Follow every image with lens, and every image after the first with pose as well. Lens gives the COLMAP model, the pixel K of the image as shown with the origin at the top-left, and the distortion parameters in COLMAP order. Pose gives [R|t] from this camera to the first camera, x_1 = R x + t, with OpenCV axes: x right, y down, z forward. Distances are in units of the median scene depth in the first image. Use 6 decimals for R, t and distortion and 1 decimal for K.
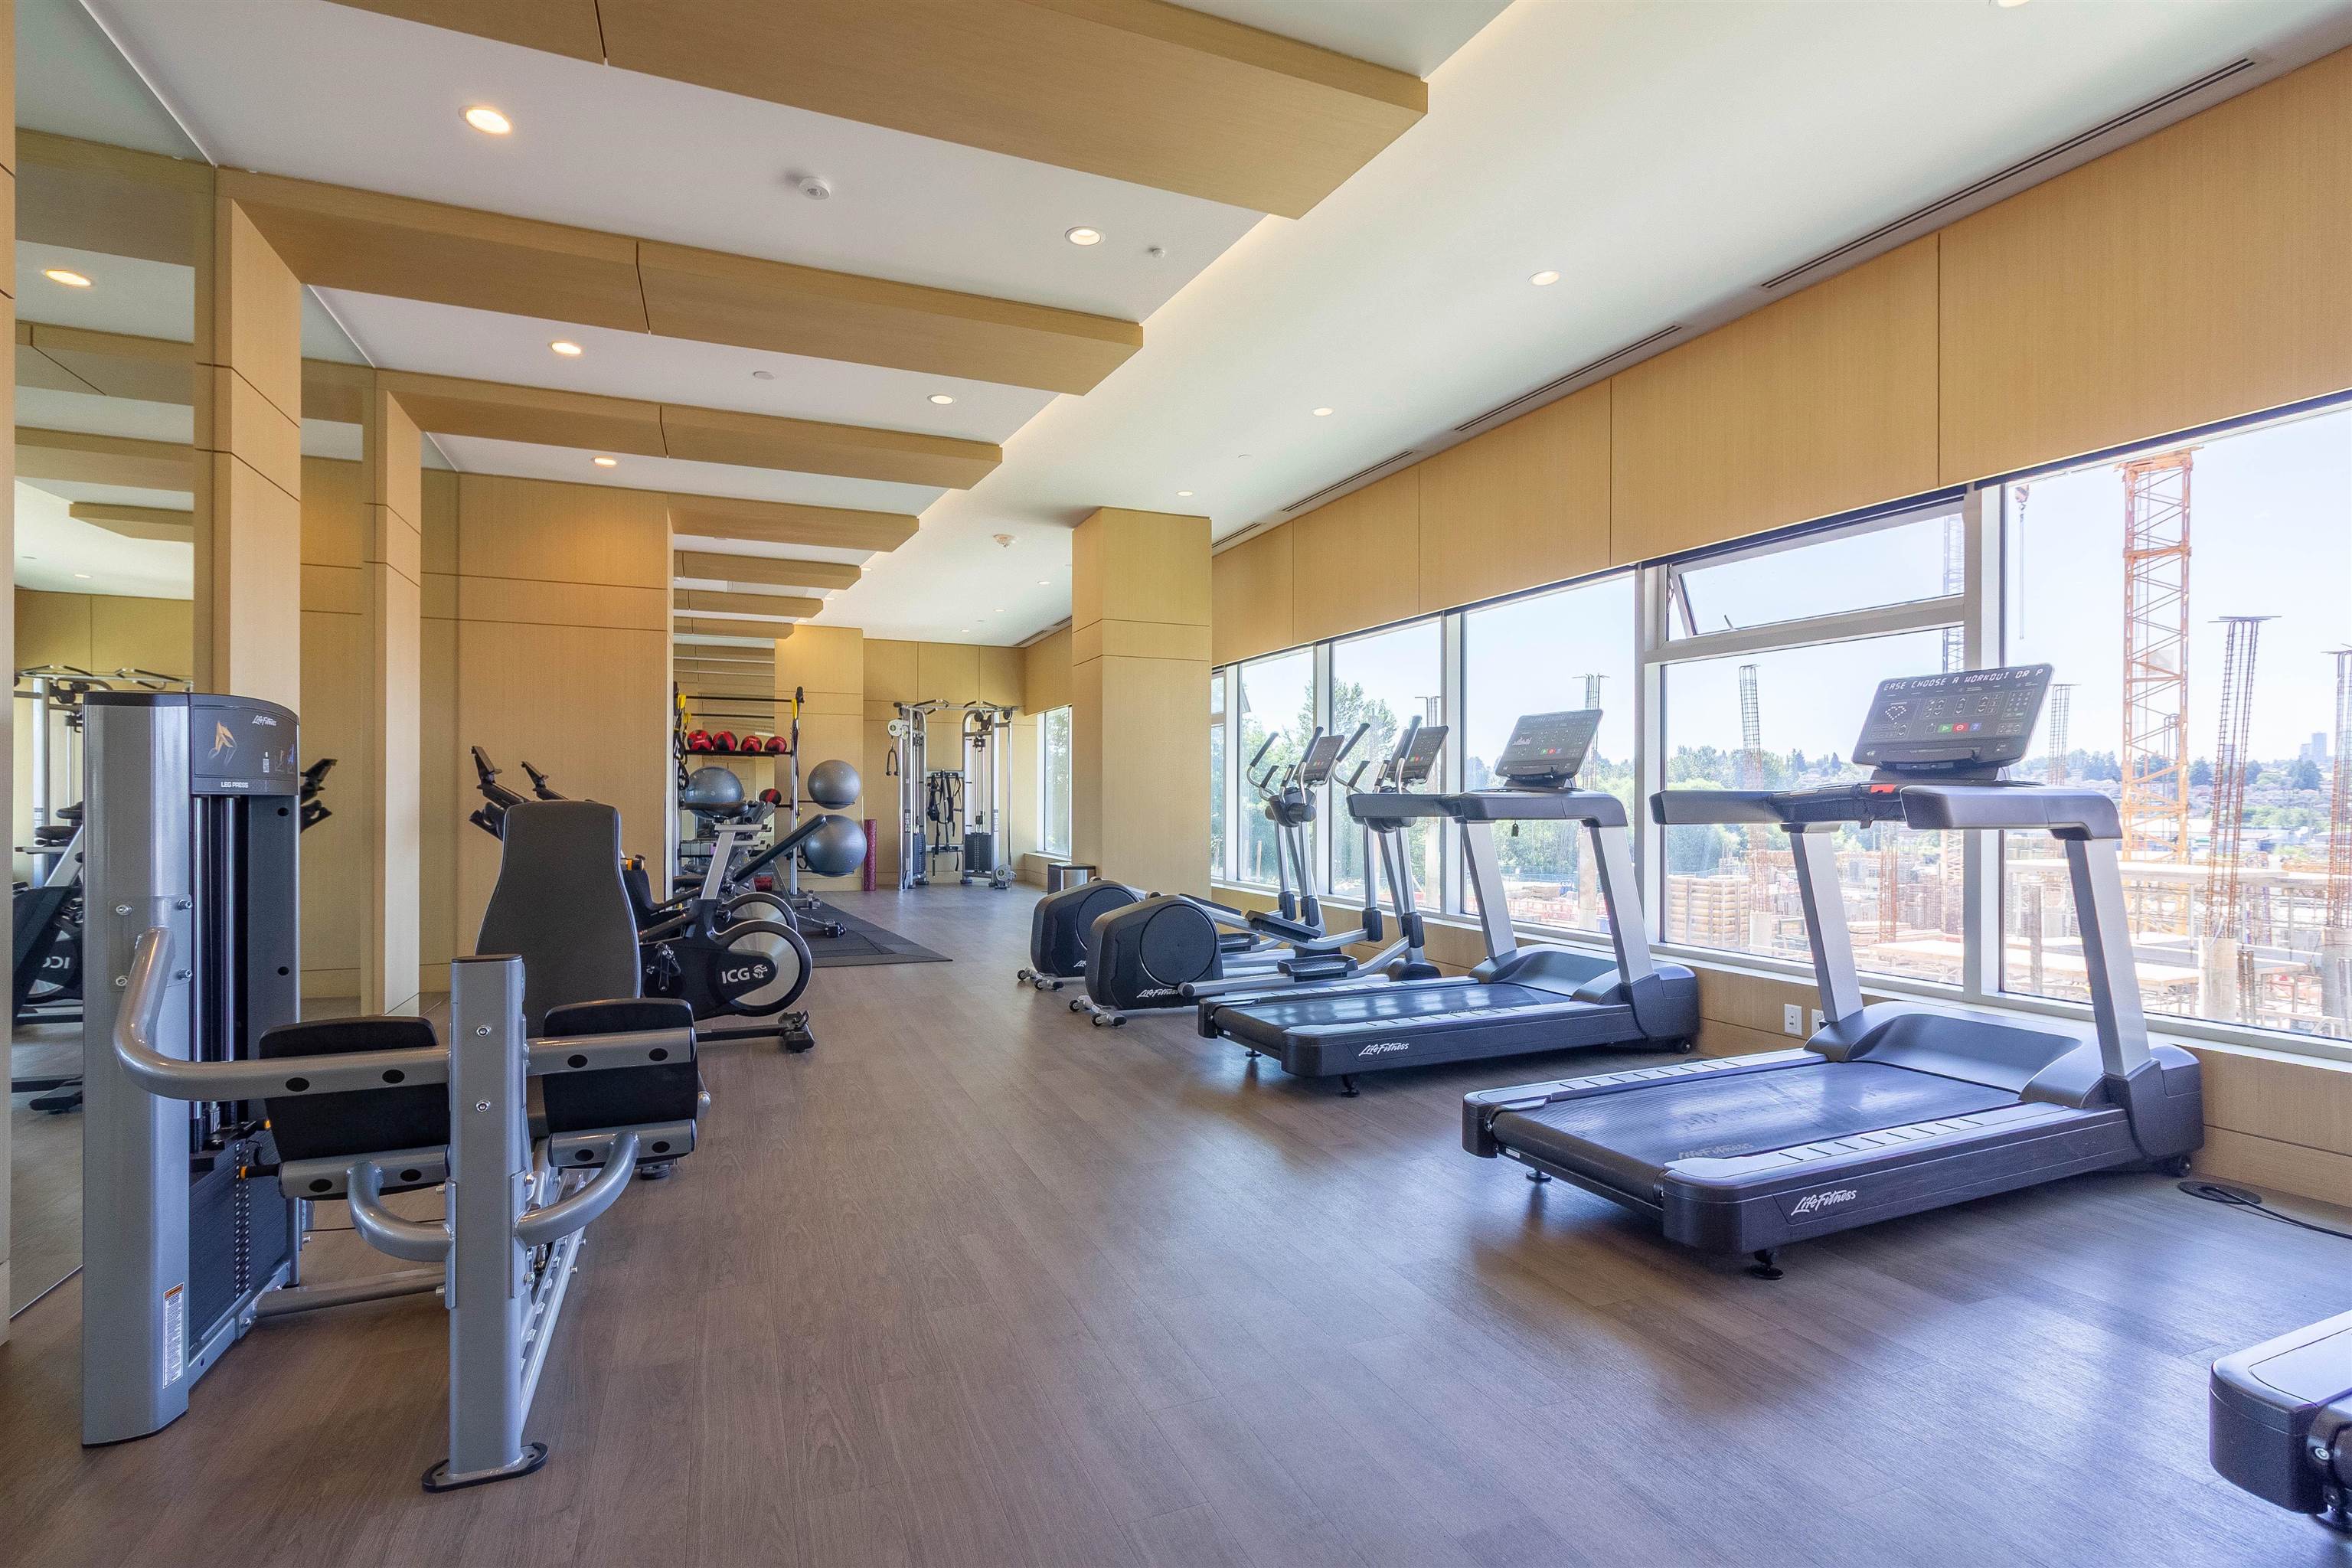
lens RADIAL K [[1093.8, 0, 1179.0], [0, 1093.8, 796.6], [0, 0, 1]] dist [-0.003234, 0.000066]
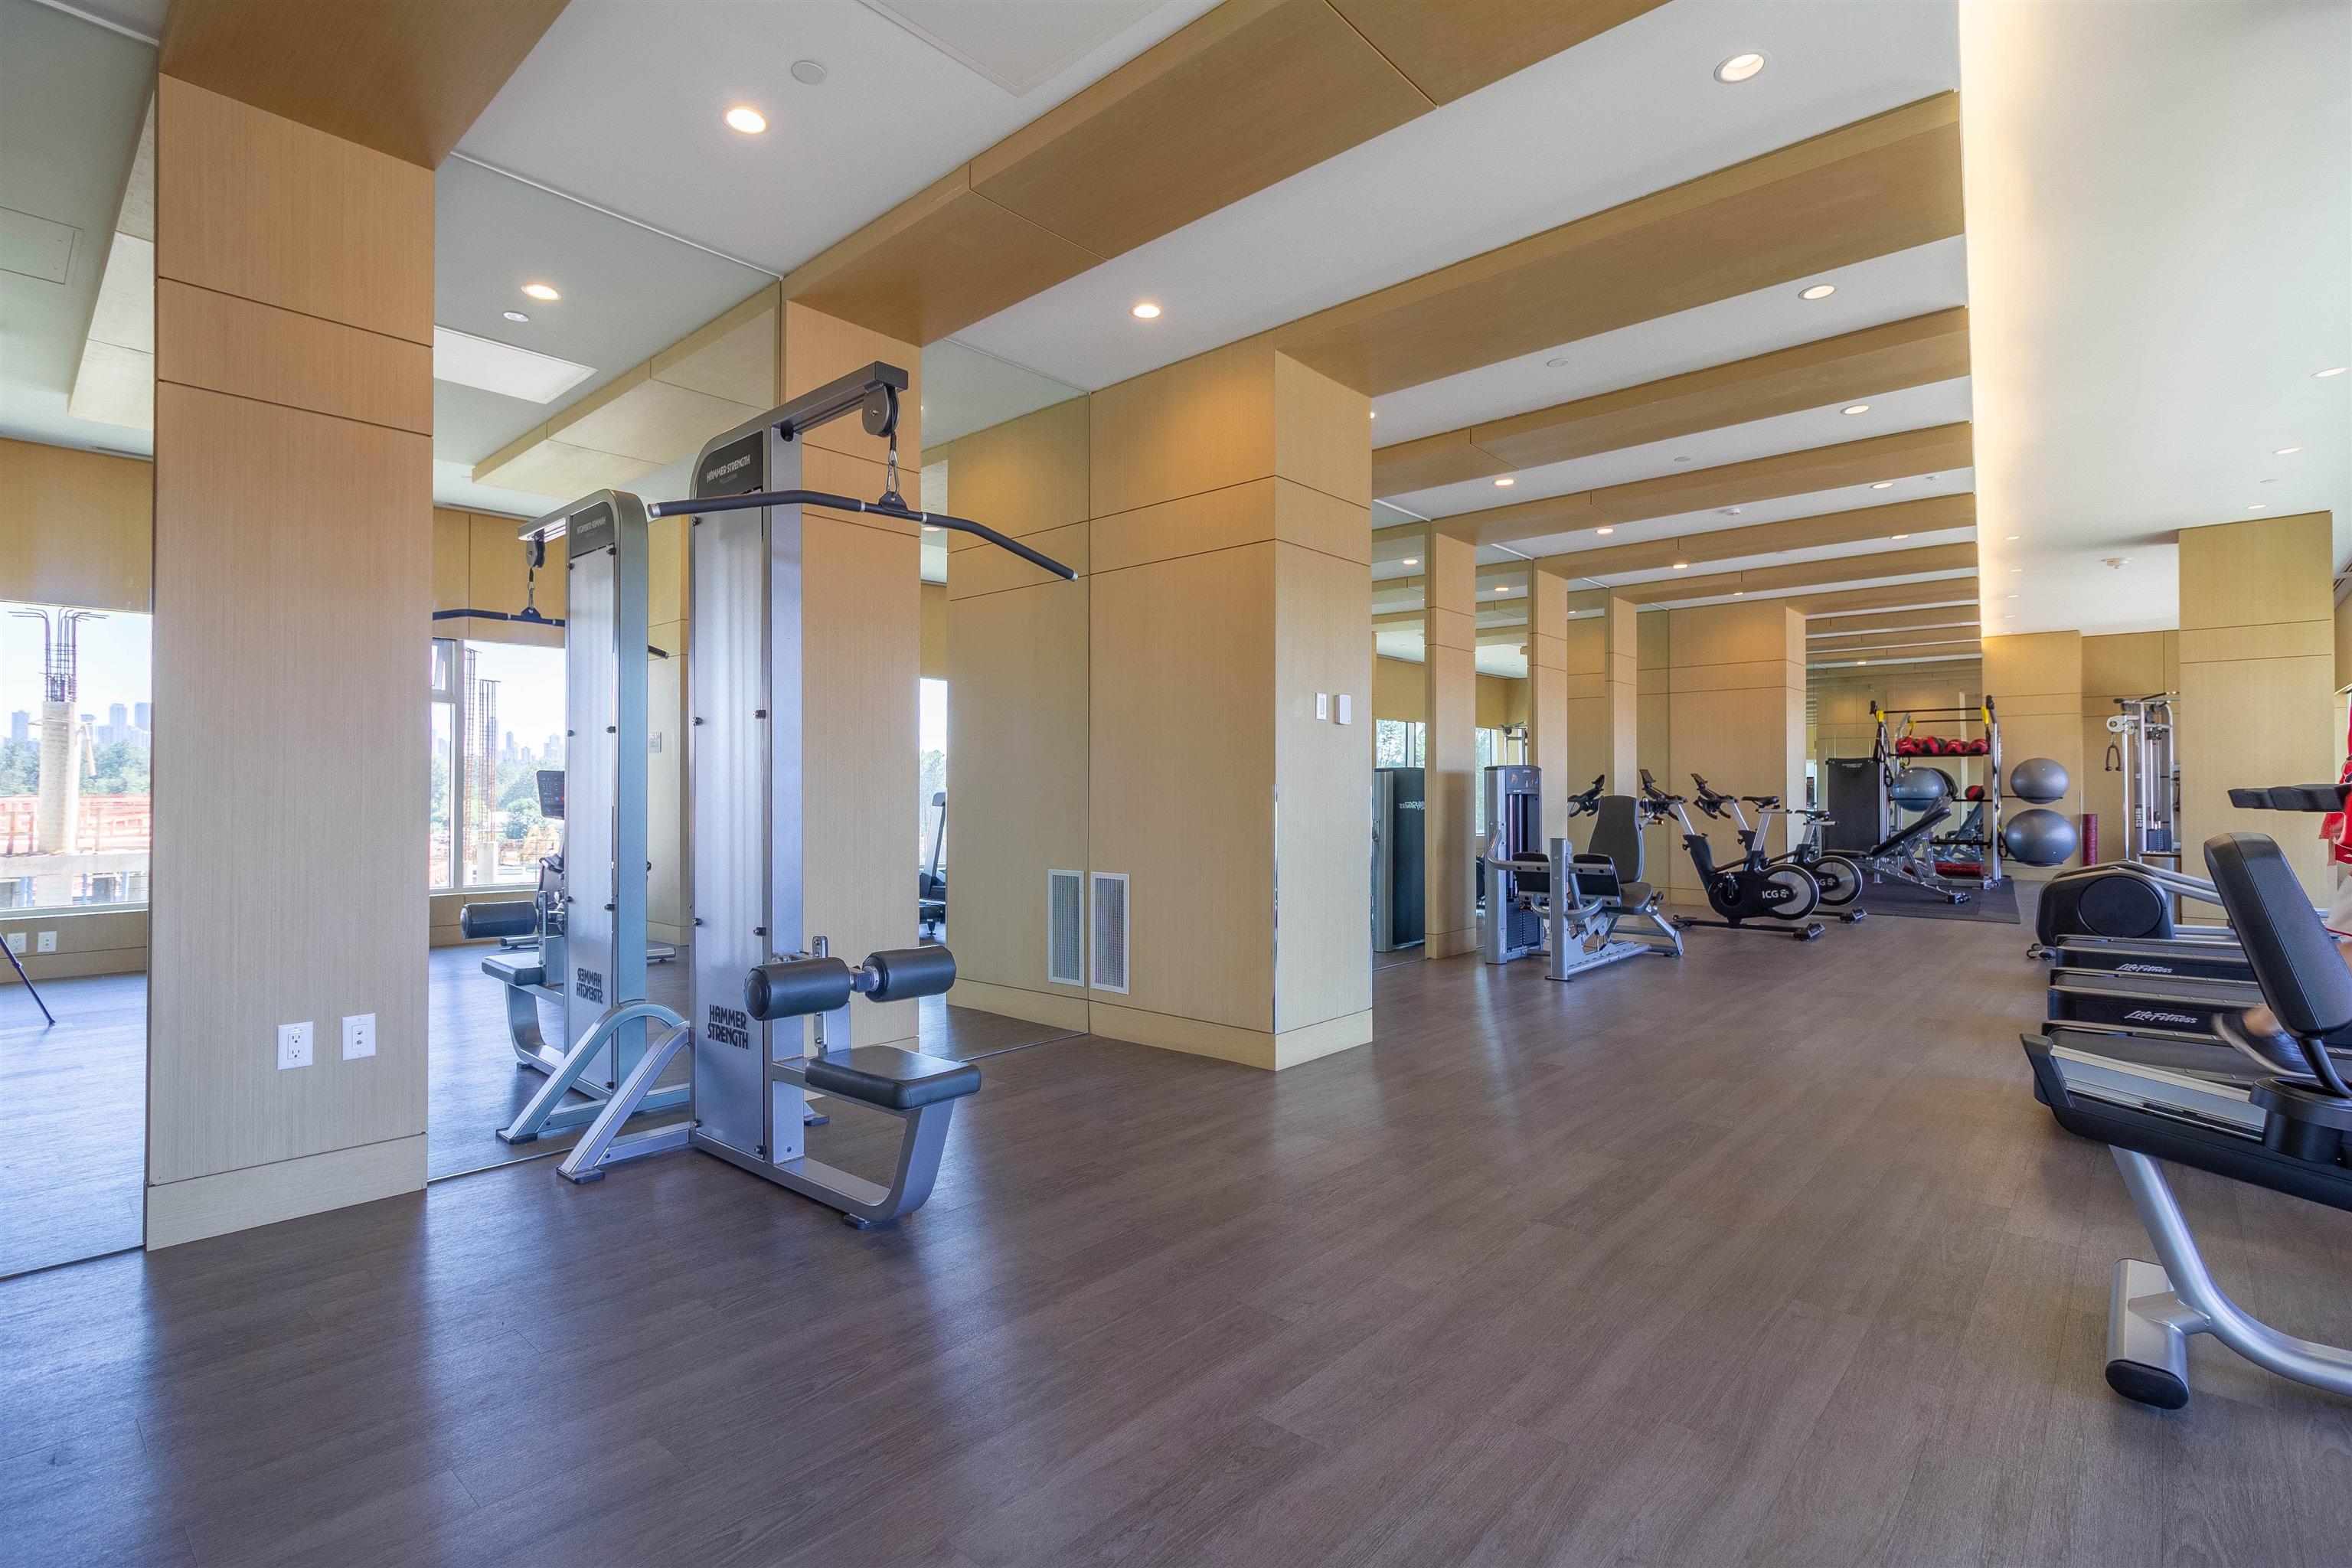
lens RADIAL K [[1093.8, 0, 1175.0], [0, 1093.8, 786.6], [0, 0, 1]] dist [-0.003234, 0.000066]
pose [[0.438178, -0.007261, -0.898859, 0.283668], [0.003240, 0.999974, -0.006499, -0.000978], [0.898883, -0.000065, 0.438190, -0.238518]]
